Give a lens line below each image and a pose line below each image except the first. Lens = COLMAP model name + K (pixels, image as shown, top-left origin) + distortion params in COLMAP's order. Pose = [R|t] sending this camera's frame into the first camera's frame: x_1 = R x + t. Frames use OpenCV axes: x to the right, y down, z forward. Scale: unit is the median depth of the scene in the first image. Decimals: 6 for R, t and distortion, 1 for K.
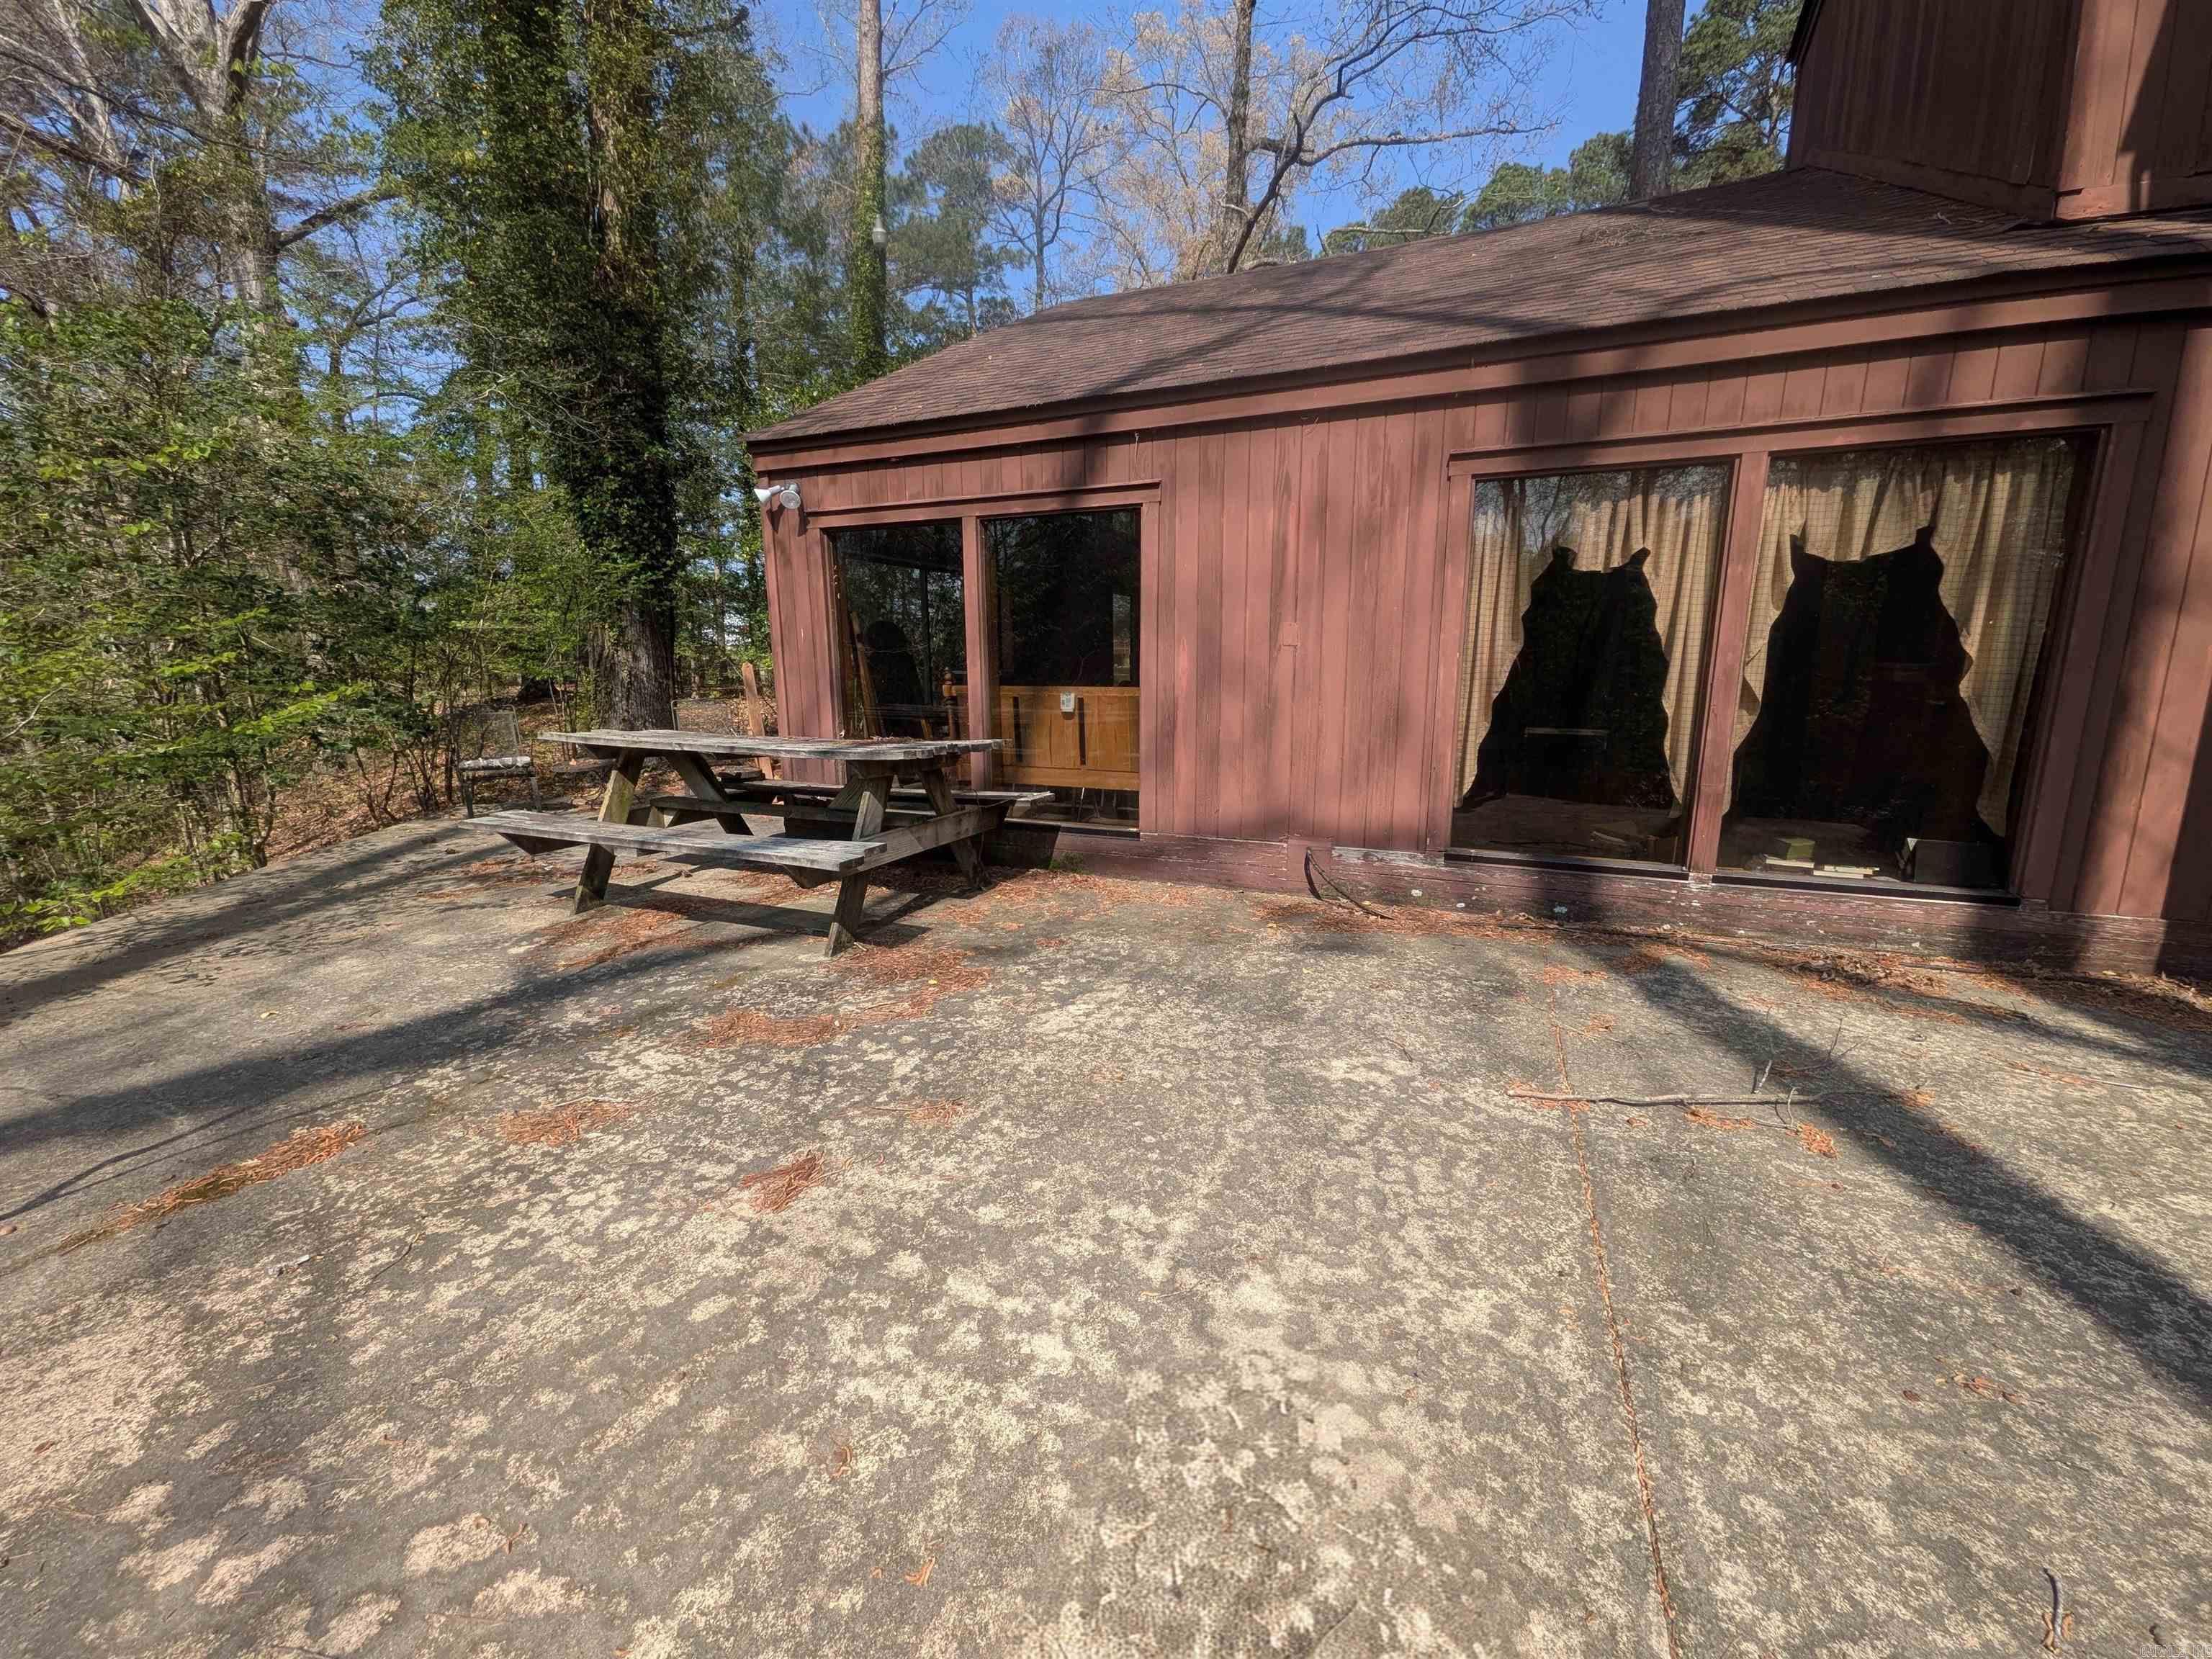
lens RADIAL K [[877.8, 0, 1104.2], [0, 877.8, 820.0], [0, 0, 1]] dist [0.011511, -0.003953]
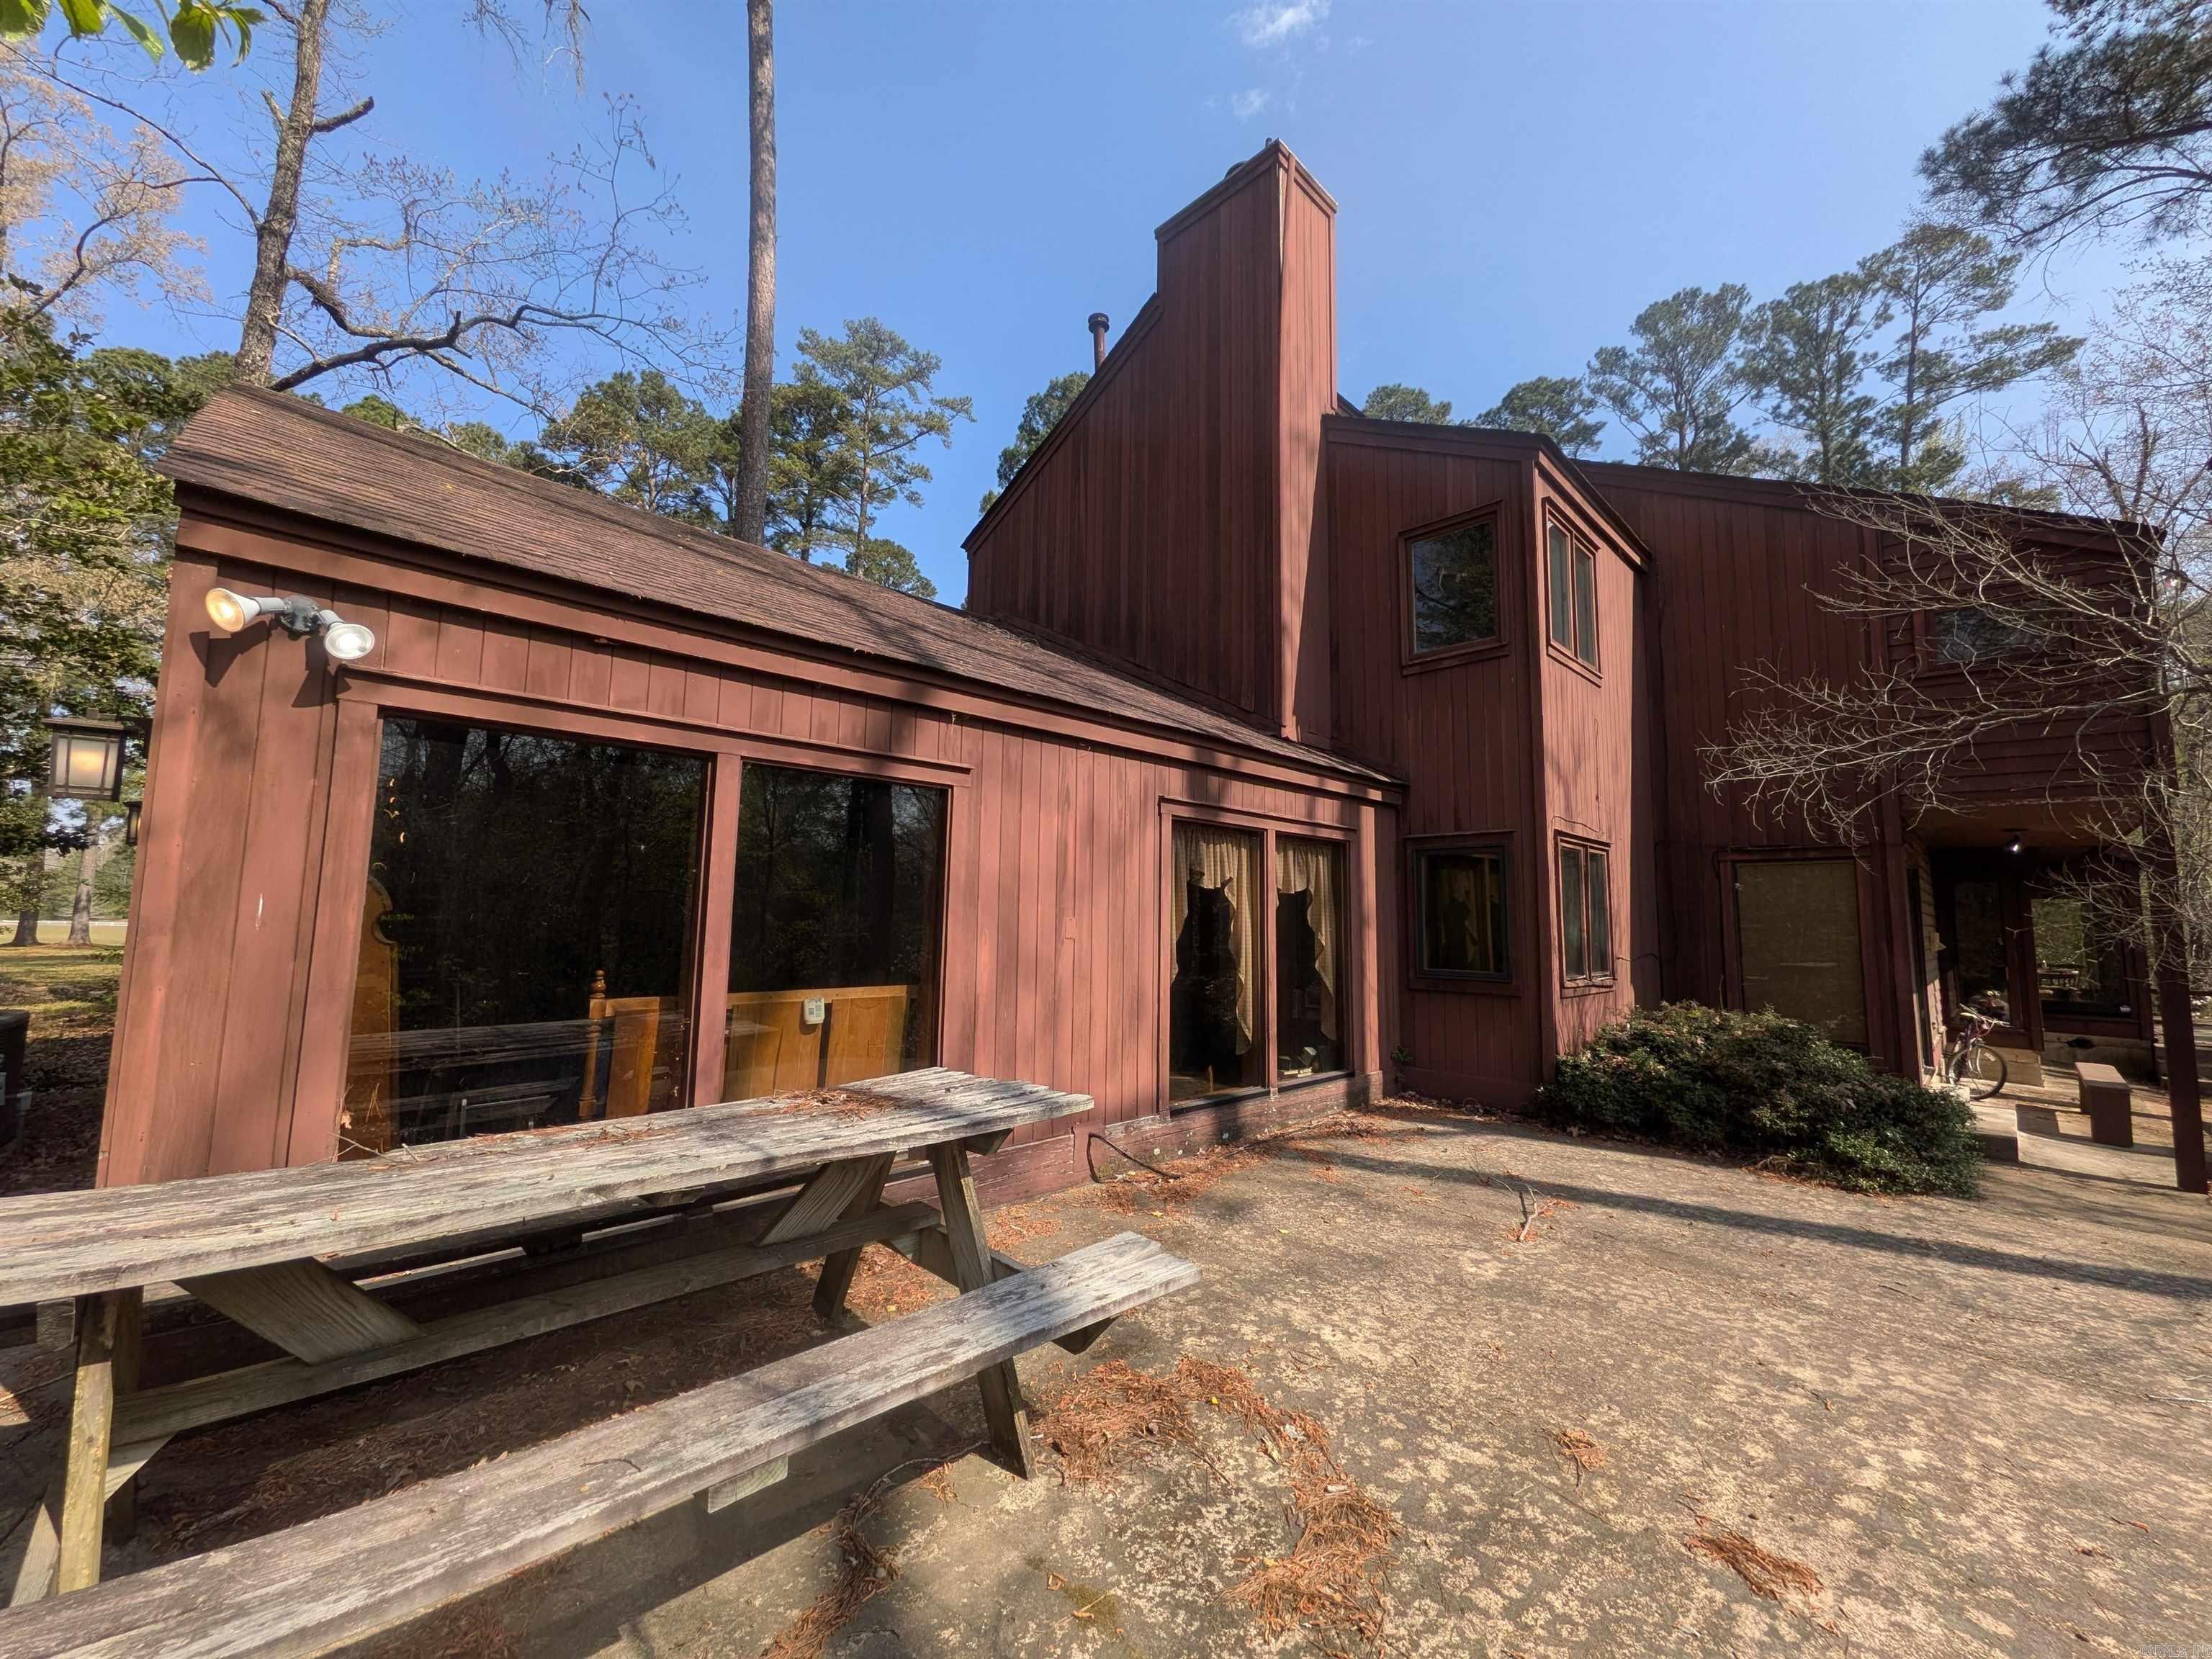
lens RADIAL K [[877.8, 0, 1097.3], [0, 877.8, 839.8], [0, 0, 1]] dist [0.011511, -0.003953]
pose [[0.378437, 0.092661, 0.920977, -1.009209], [0.151319, 0.975398, -0.160315, -0.186017], [-0.913175, 0.200031, 0.355105, 0.749578]]
